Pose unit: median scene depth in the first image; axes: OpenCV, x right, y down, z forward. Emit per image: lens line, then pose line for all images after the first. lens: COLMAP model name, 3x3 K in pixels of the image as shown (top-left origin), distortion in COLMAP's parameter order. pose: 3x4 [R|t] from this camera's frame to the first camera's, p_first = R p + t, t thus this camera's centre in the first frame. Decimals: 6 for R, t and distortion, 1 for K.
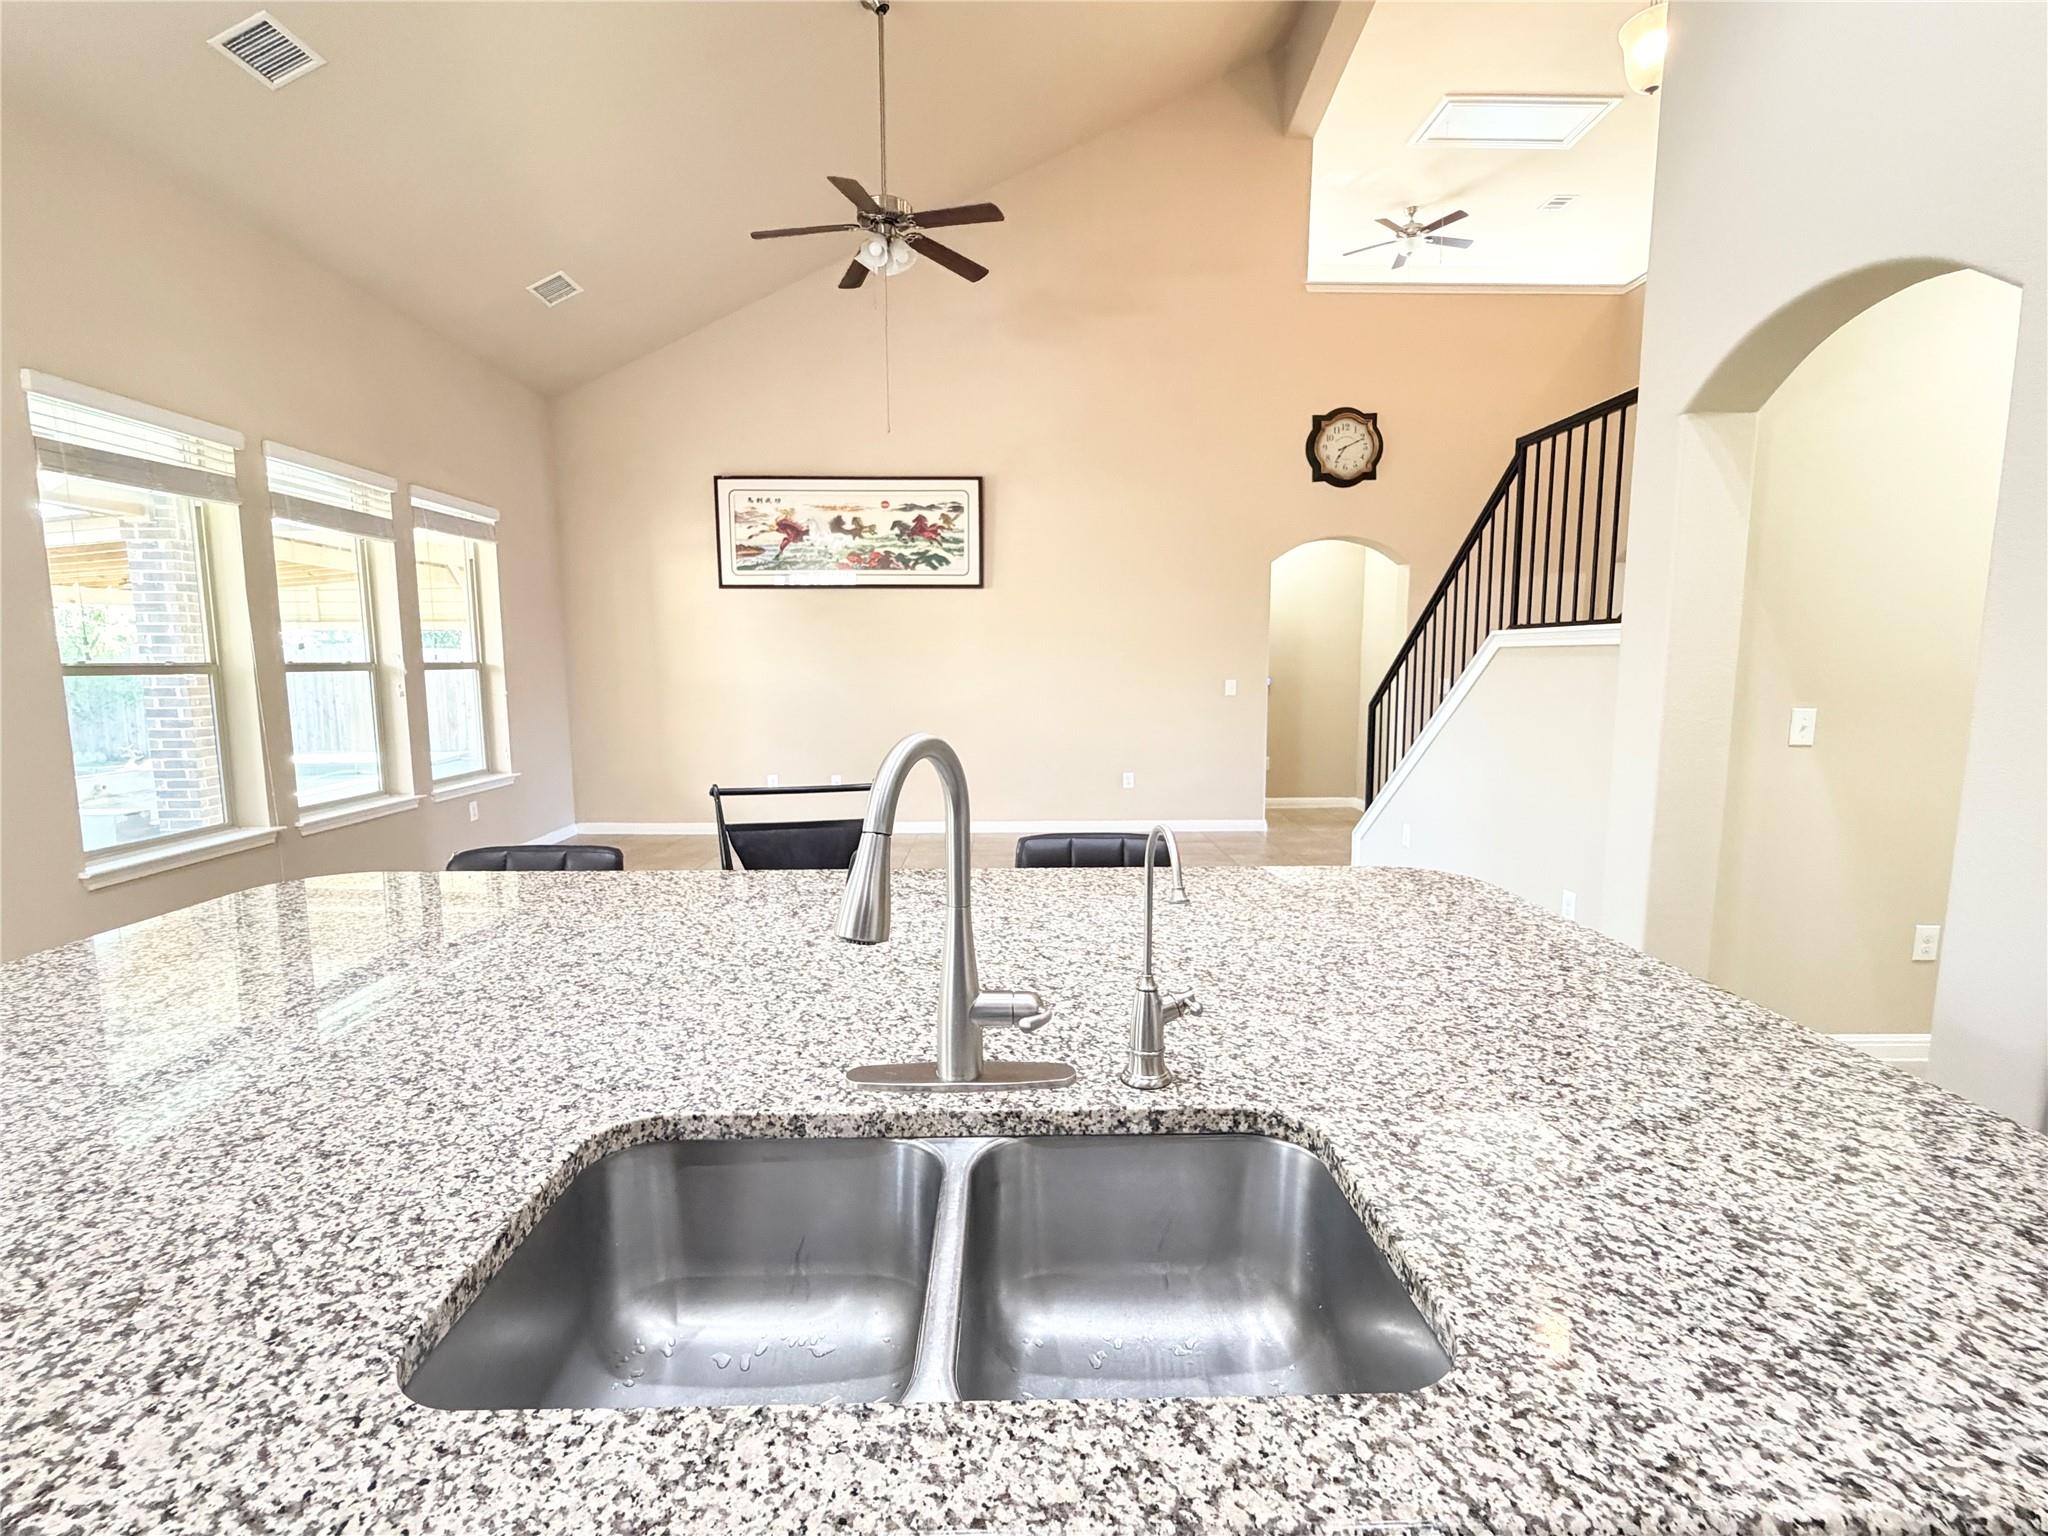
lens RADIAL K [[923.1, 0, 1024.0], [0, 923.1, 768.0], [0, 0, 1]] dist [0.002248, -0.000656]
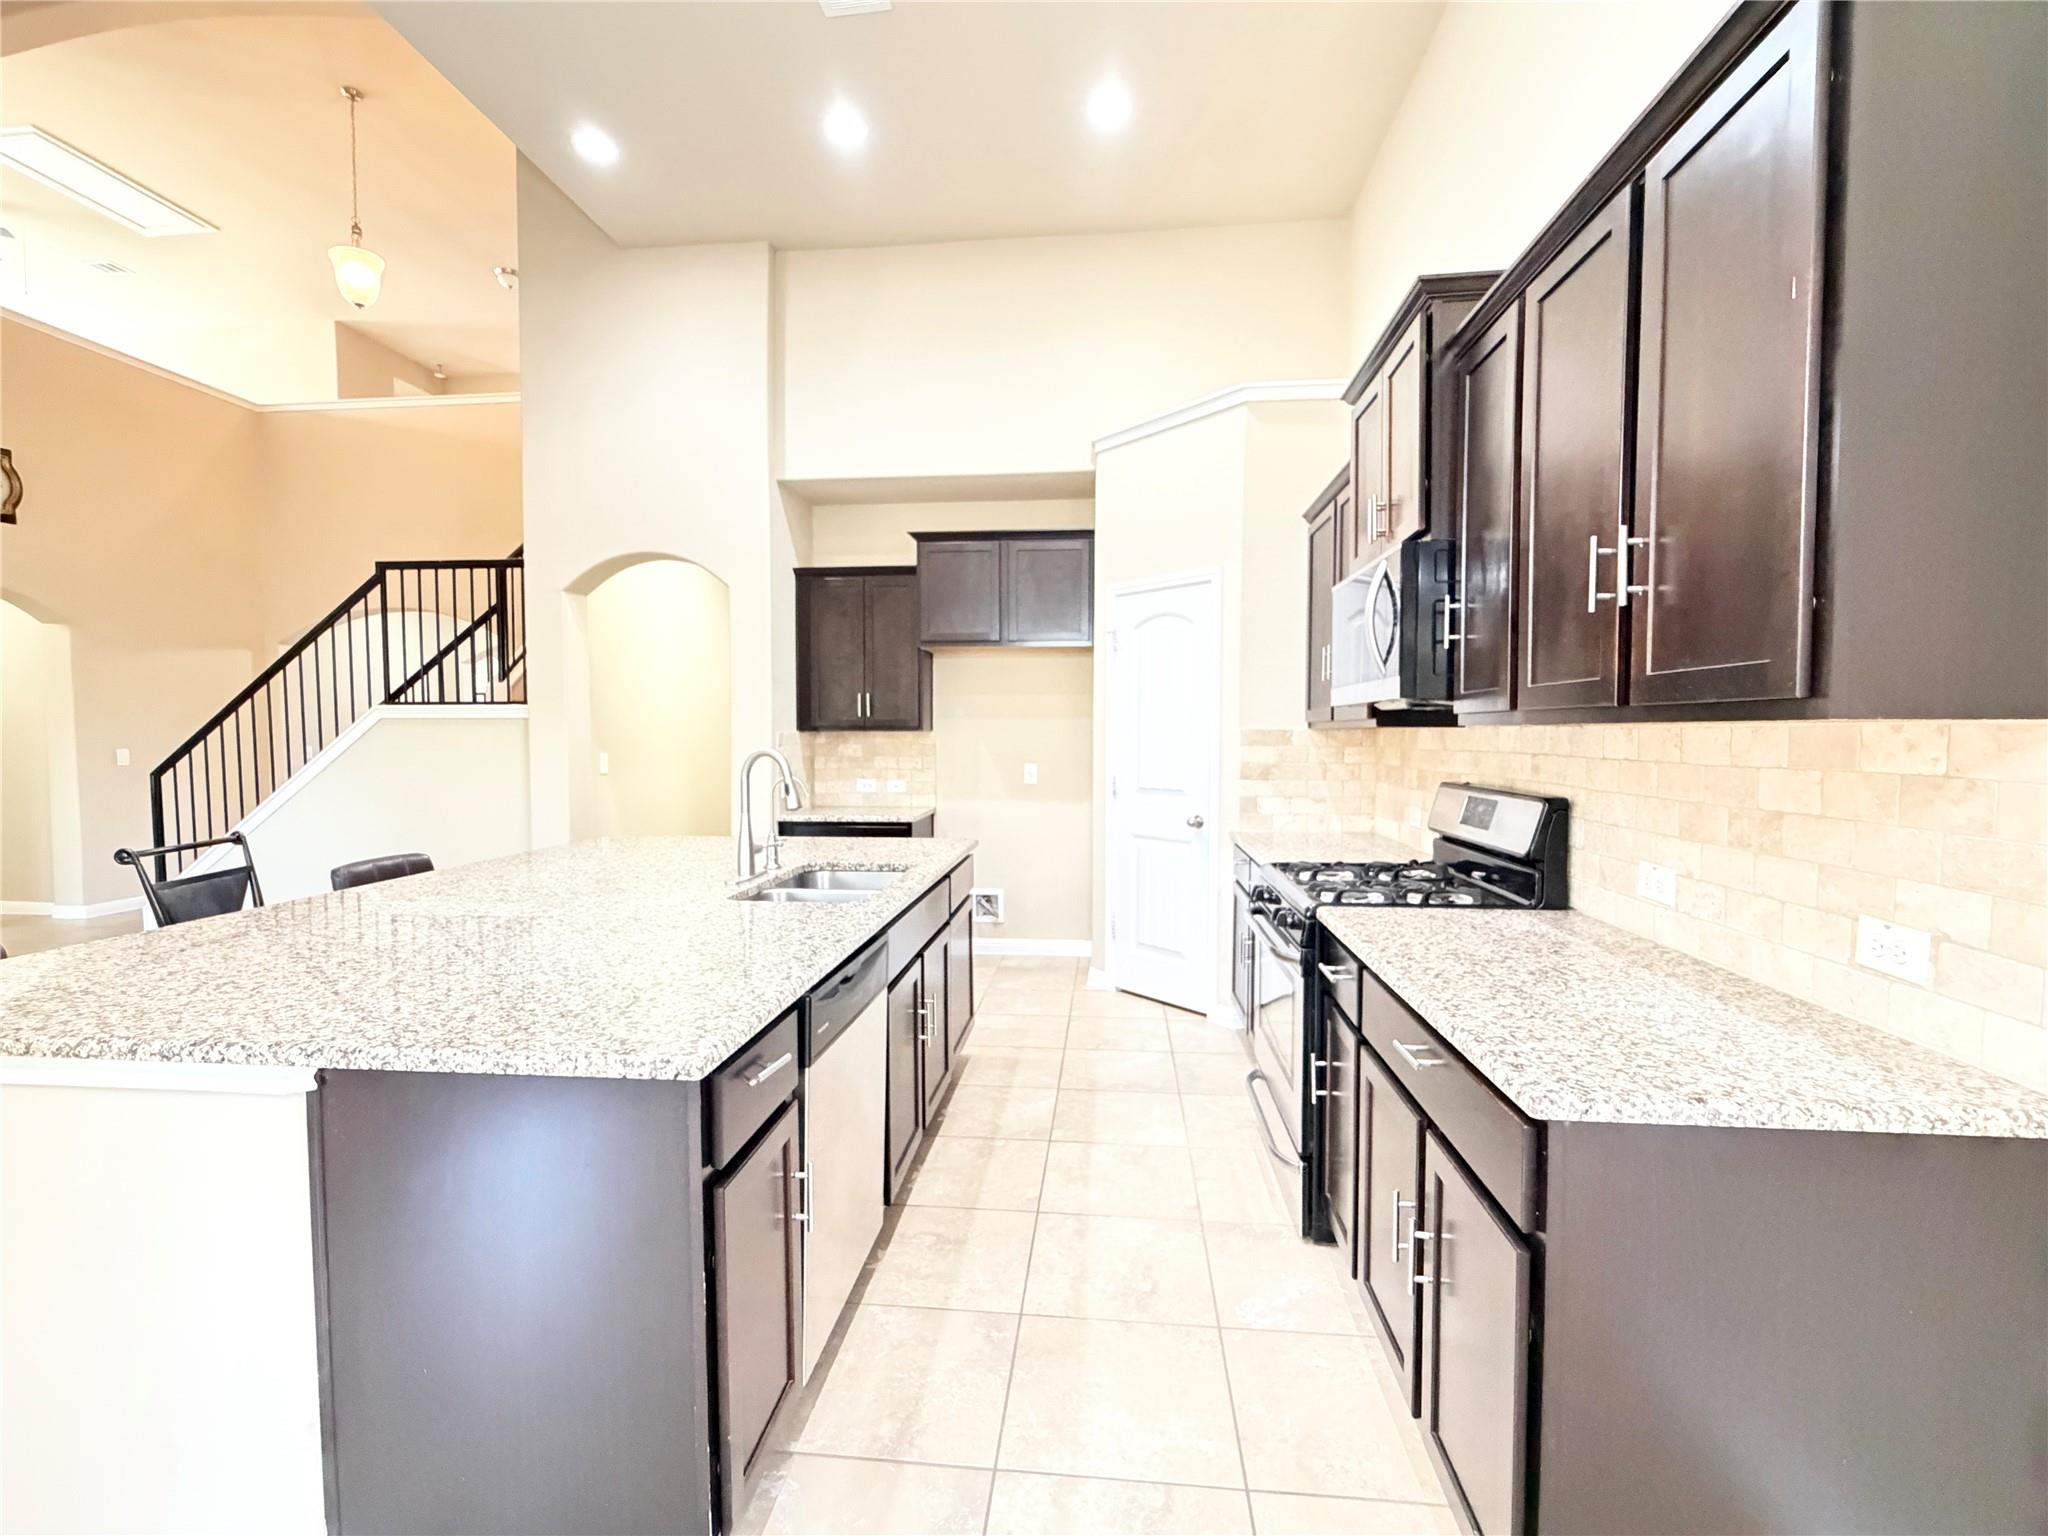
lens RADIAL K [[925.6, 0, 1024.0], [0, 925.6, 768.0], [0, 0, 1]] dist [0.000821, -0.000051]
pose [[0.116865, -0.040482, 0.992322, -0.543237], [0.117013, 0.992771, 0.026719, 0.008198], [-0.986230, 0.112993, 0.120757, -0.033757]]
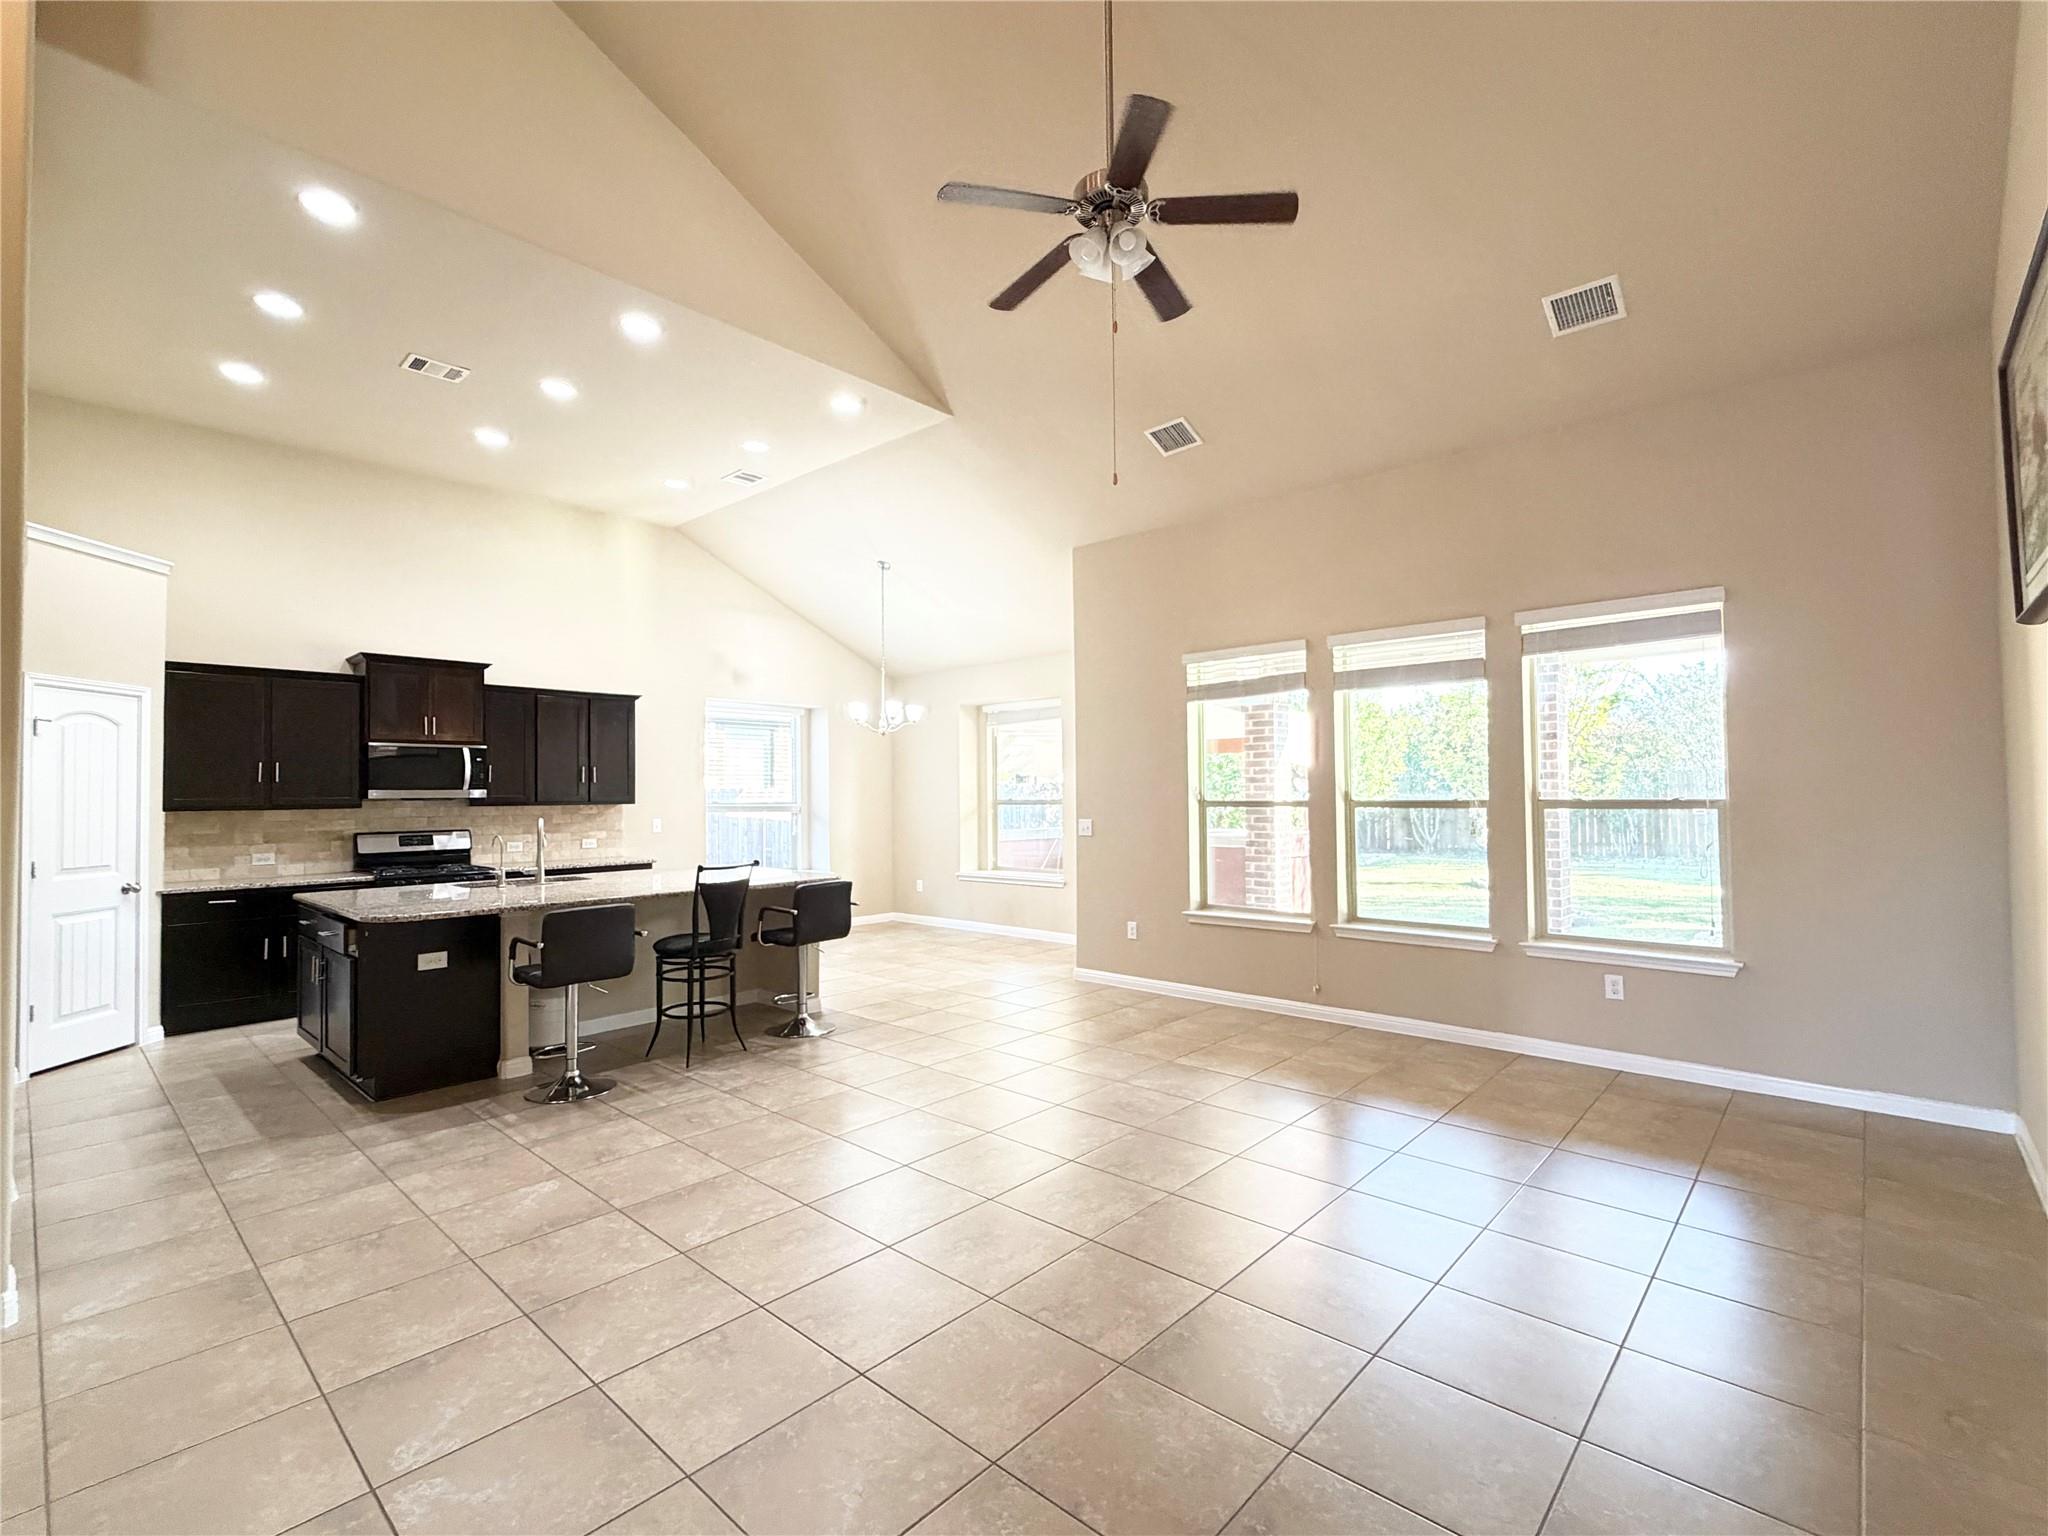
lens RADIAL K [[925.6, 0, 1024.0], [0, 925.6, 768.0], [0, 0, 1]] dist [0.000821, -0.000051]
pose [[-0.684276, -0.013594, -0.729097, 0.389181], [-0.075571, 0.995765, 0.052360, -0.165020], [0.725297, 0.090927, -0.682405, 1.331955]]
